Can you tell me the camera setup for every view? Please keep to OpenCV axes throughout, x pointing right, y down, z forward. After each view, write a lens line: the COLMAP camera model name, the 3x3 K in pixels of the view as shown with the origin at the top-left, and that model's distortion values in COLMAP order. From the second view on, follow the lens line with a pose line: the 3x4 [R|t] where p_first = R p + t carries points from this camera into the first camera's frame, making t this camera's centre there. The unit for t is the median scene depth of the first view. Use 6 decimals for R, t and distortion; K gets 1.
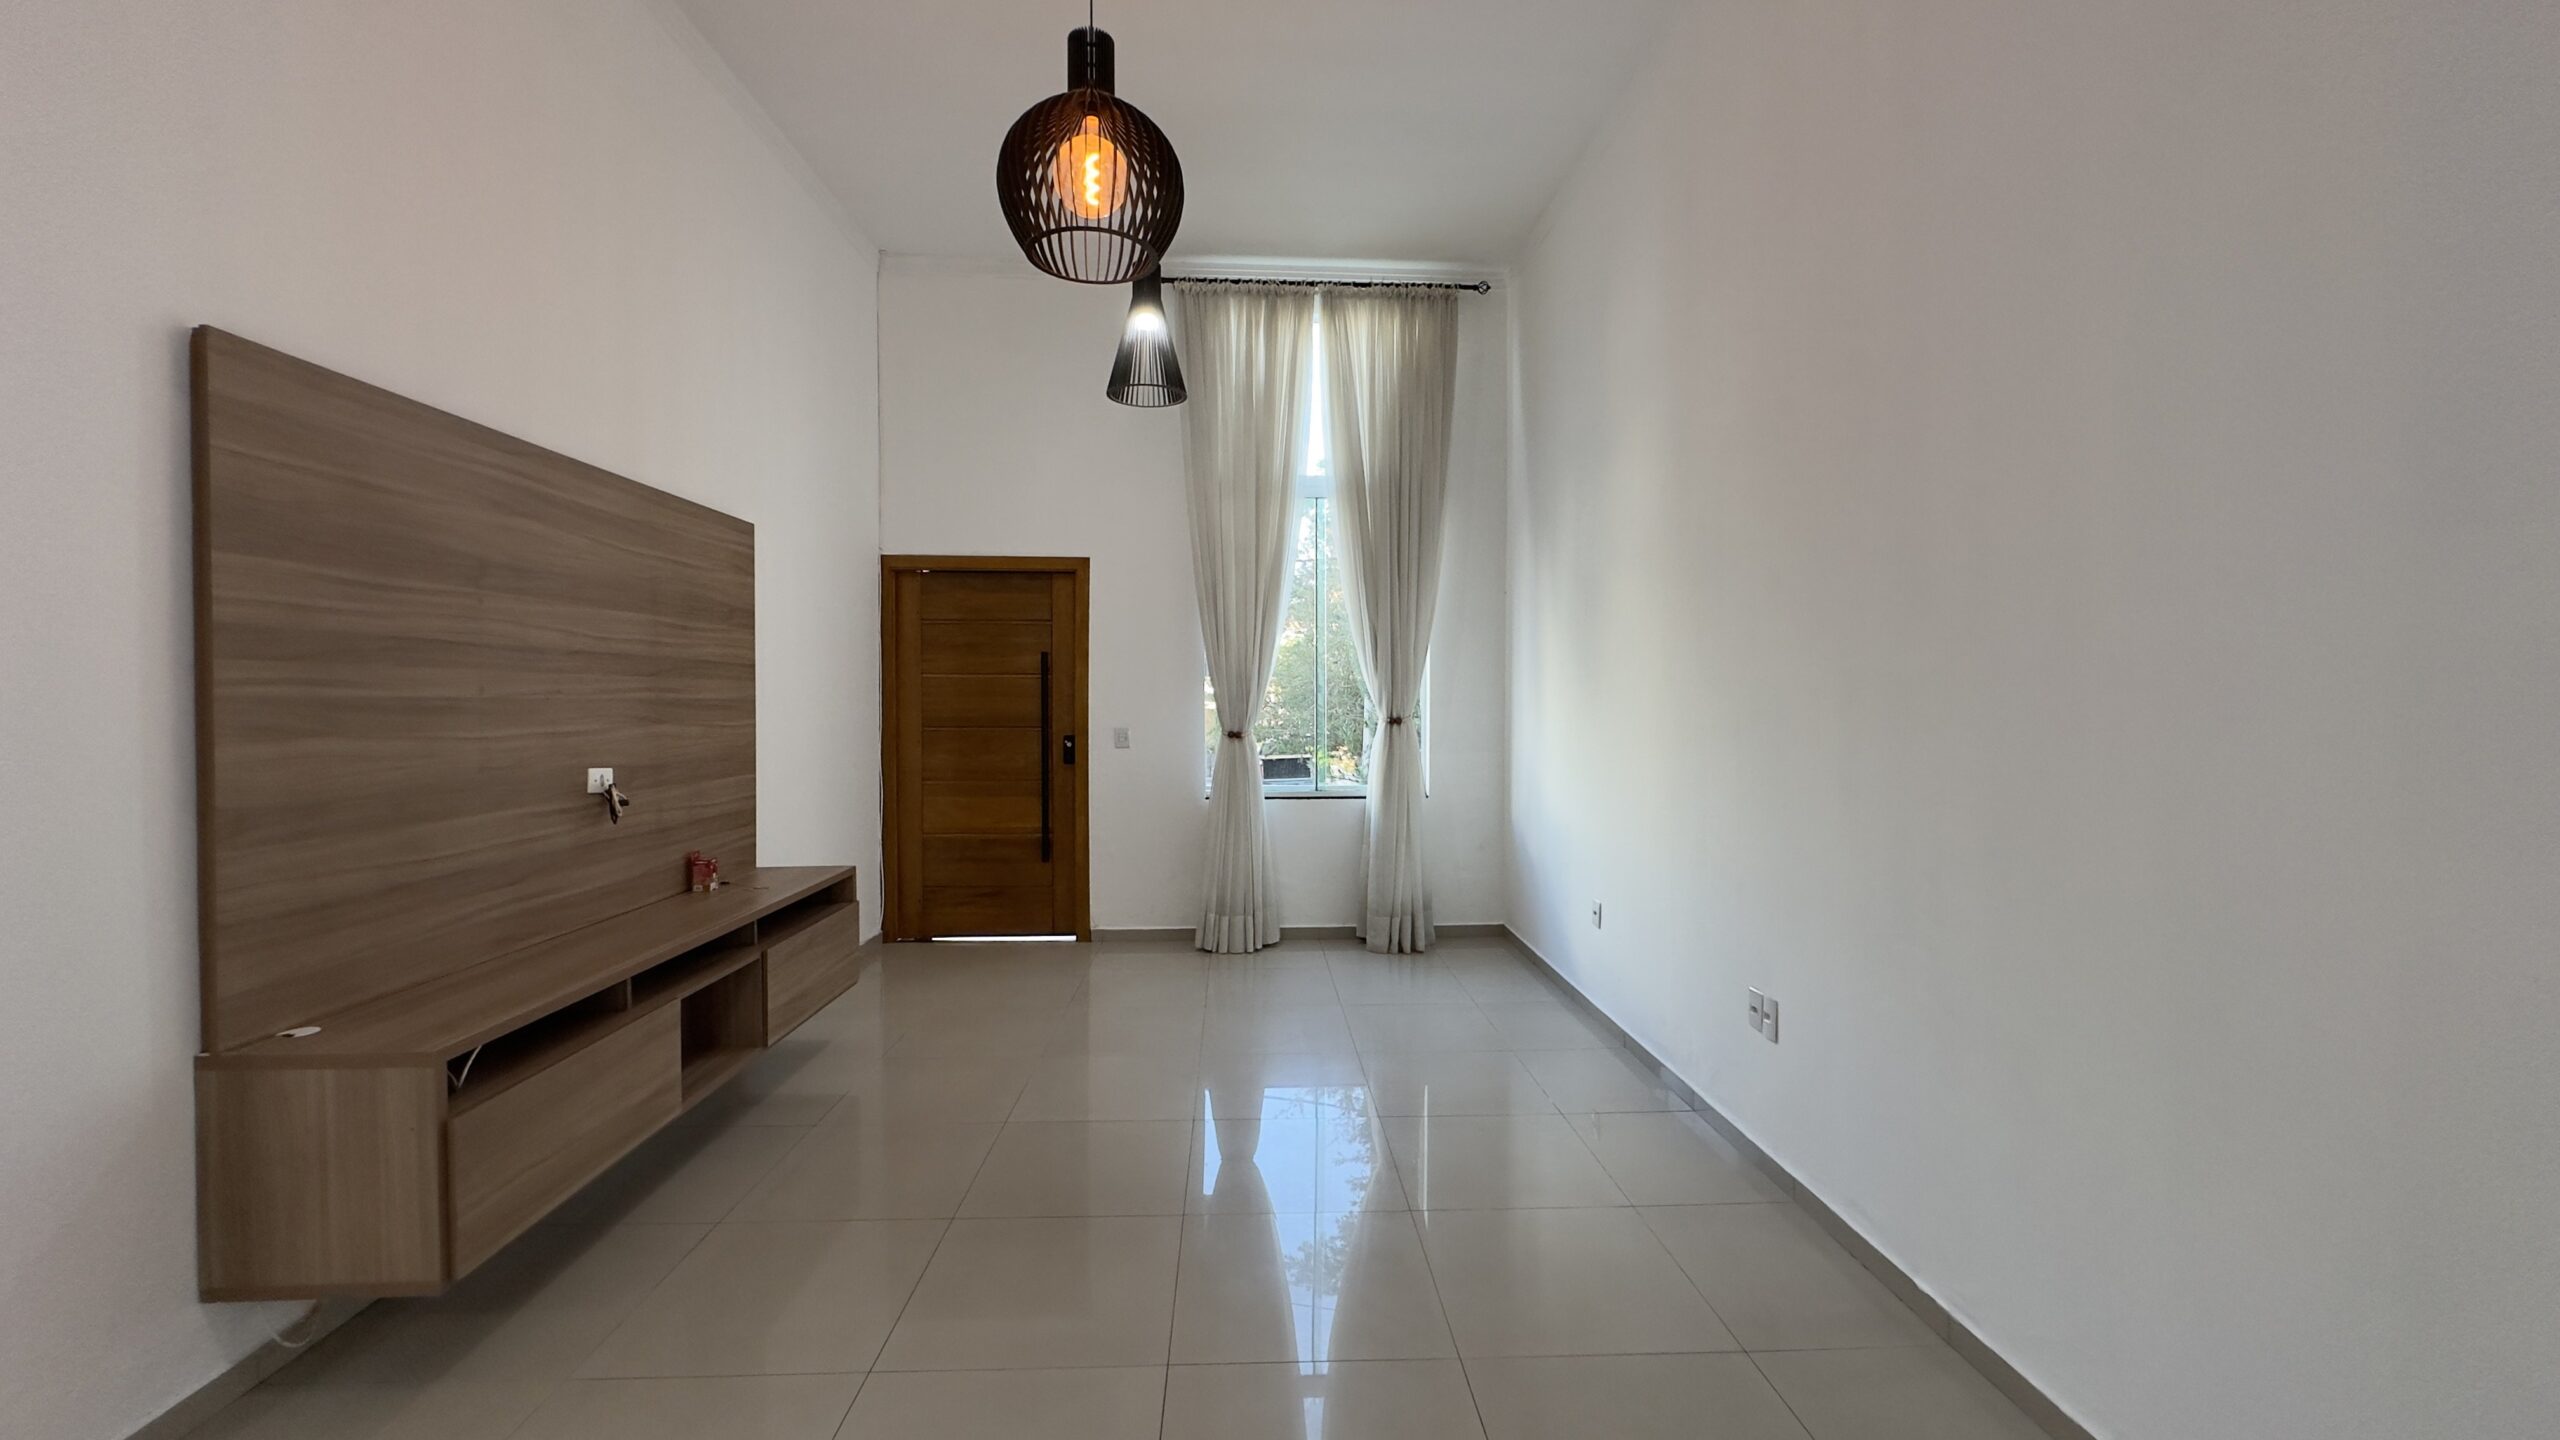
lens RADIAL K [[1026.5, 0, 1275.8], [0, 1026.5, 716.9], [0, 0, 1]] dist [-0.007190, 0.001083]
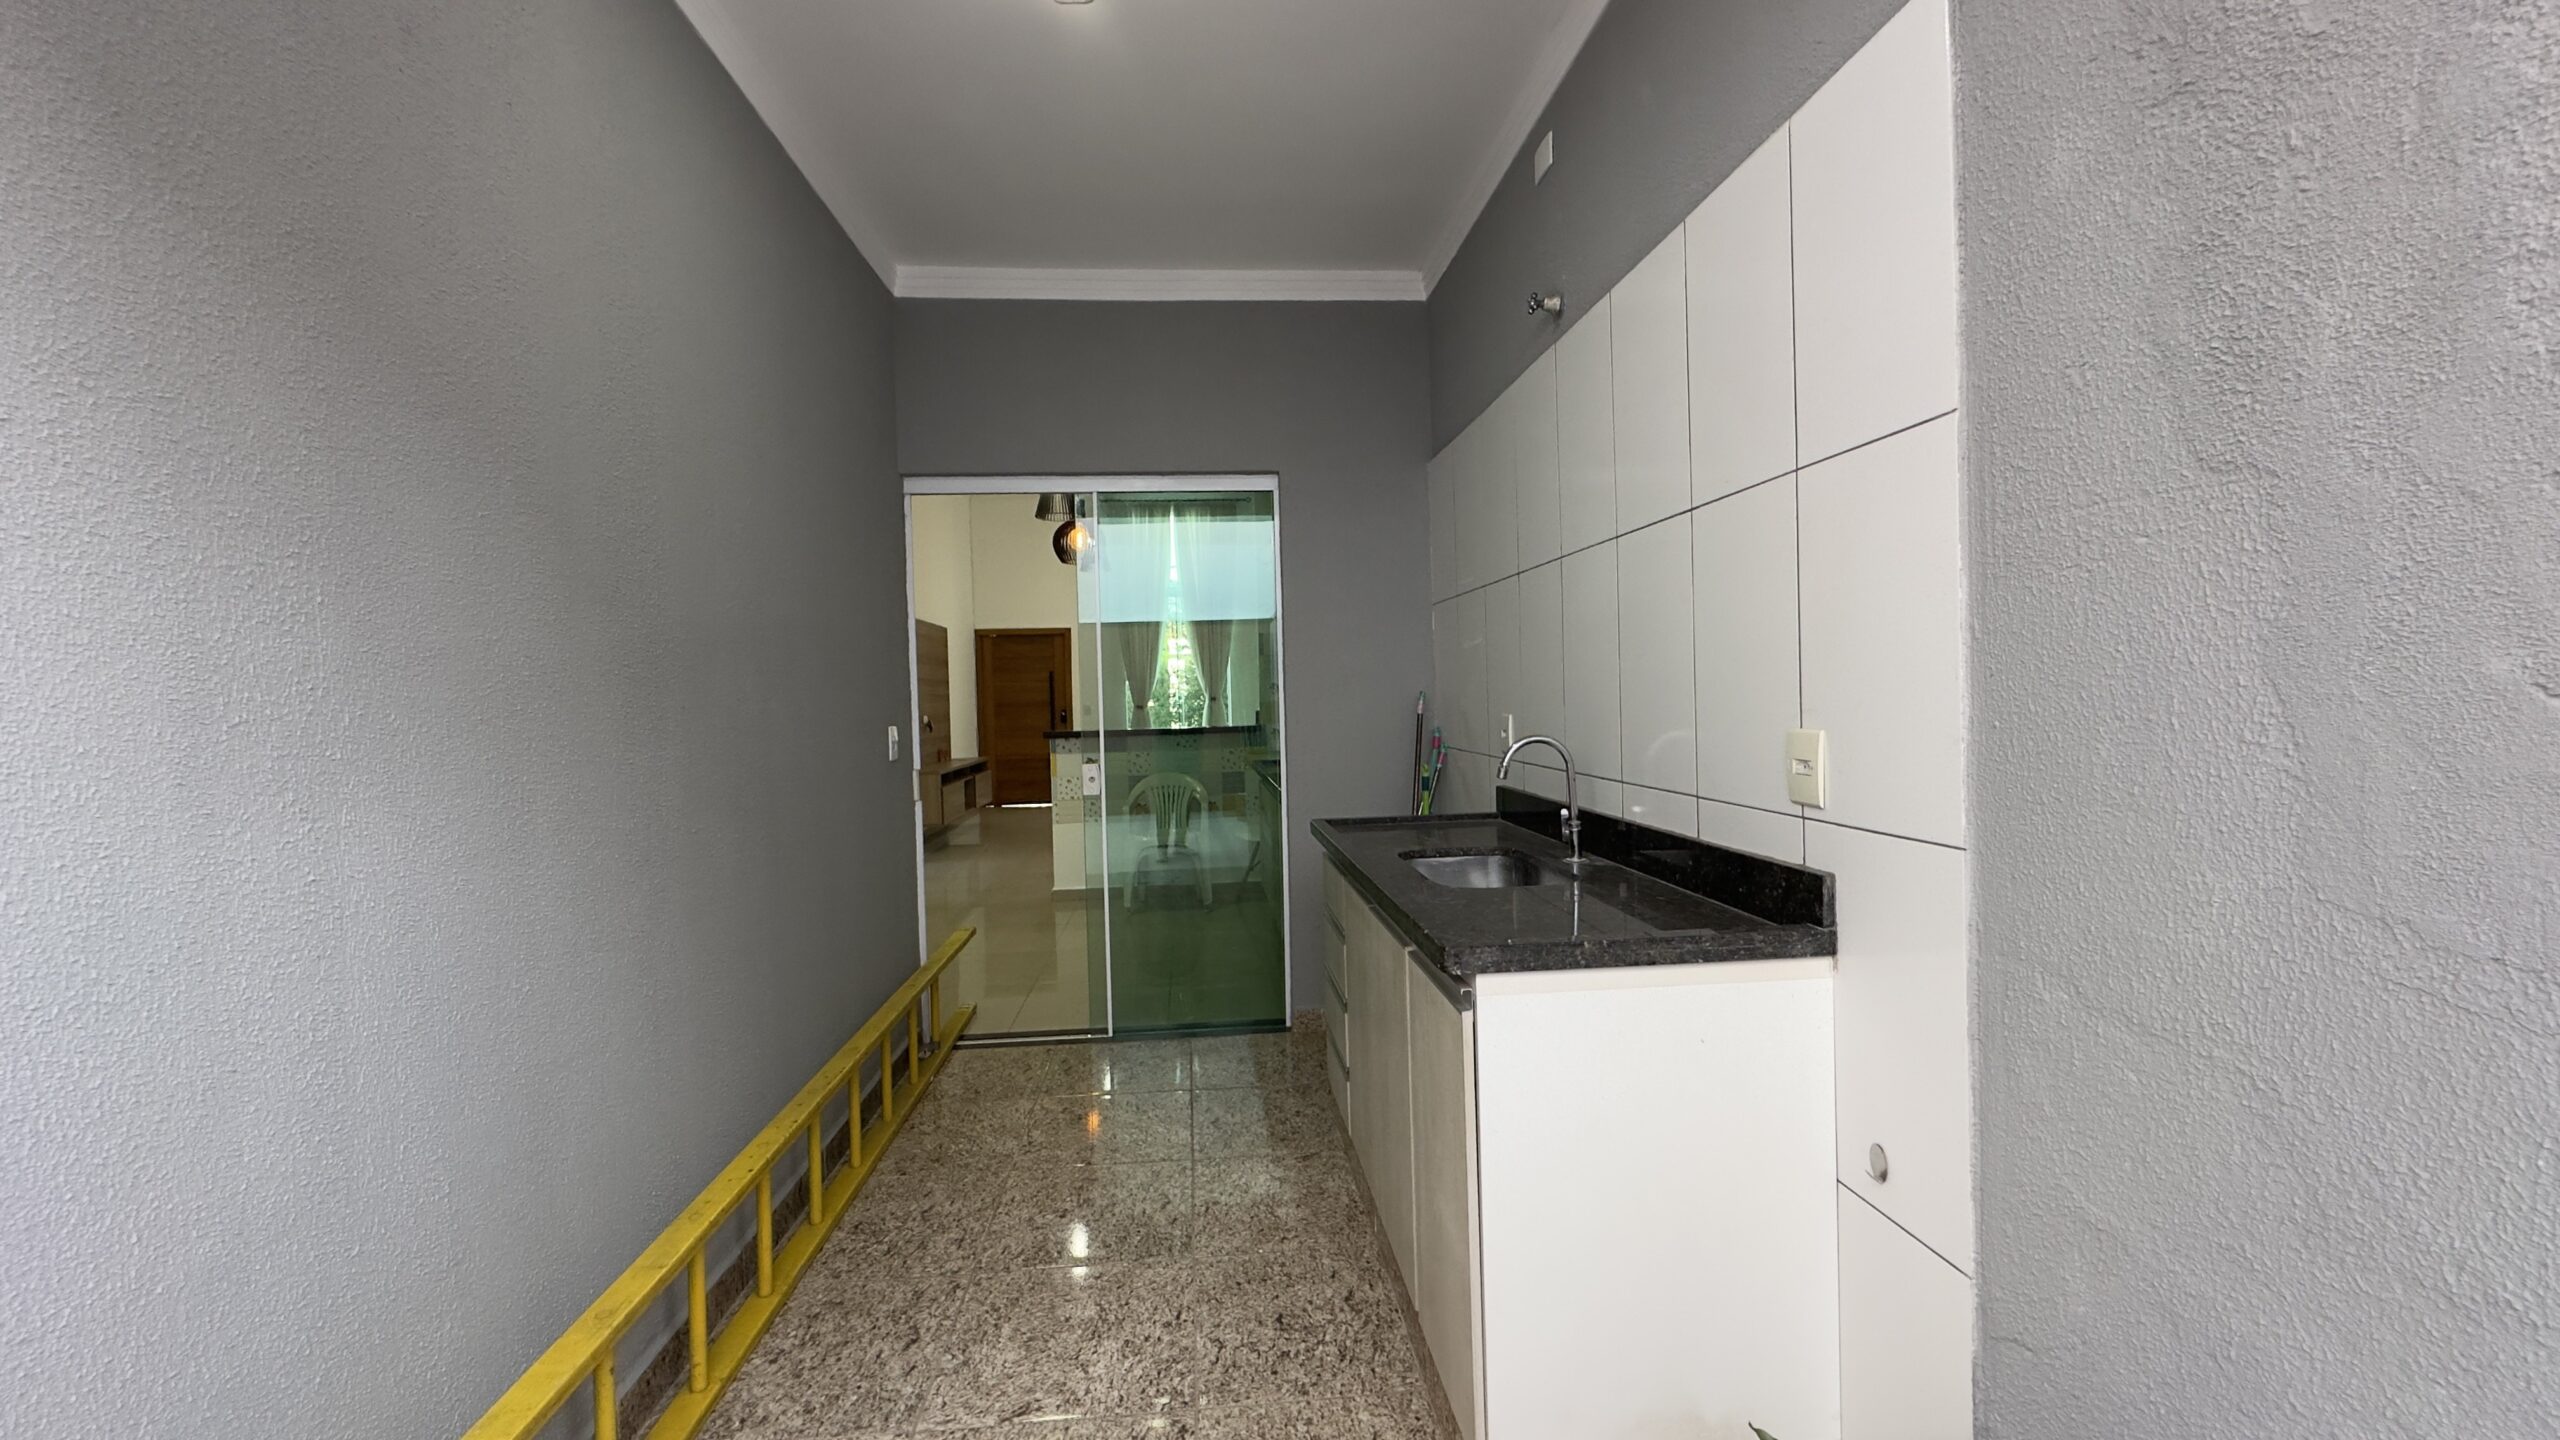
lens RADIAL K [[1026.5, 0, 1285.6], [0, 1026.5, 708.7], [0, 0, 1]] dist [-0.007190, 0.001083]
pose [[0.997725, -0.031025, 0.059847, 0.140086], [0.031422, 0.999490, -0.005702, 0.043804], [-0.059640, 0.007569, 0.998191, -1.211608]]
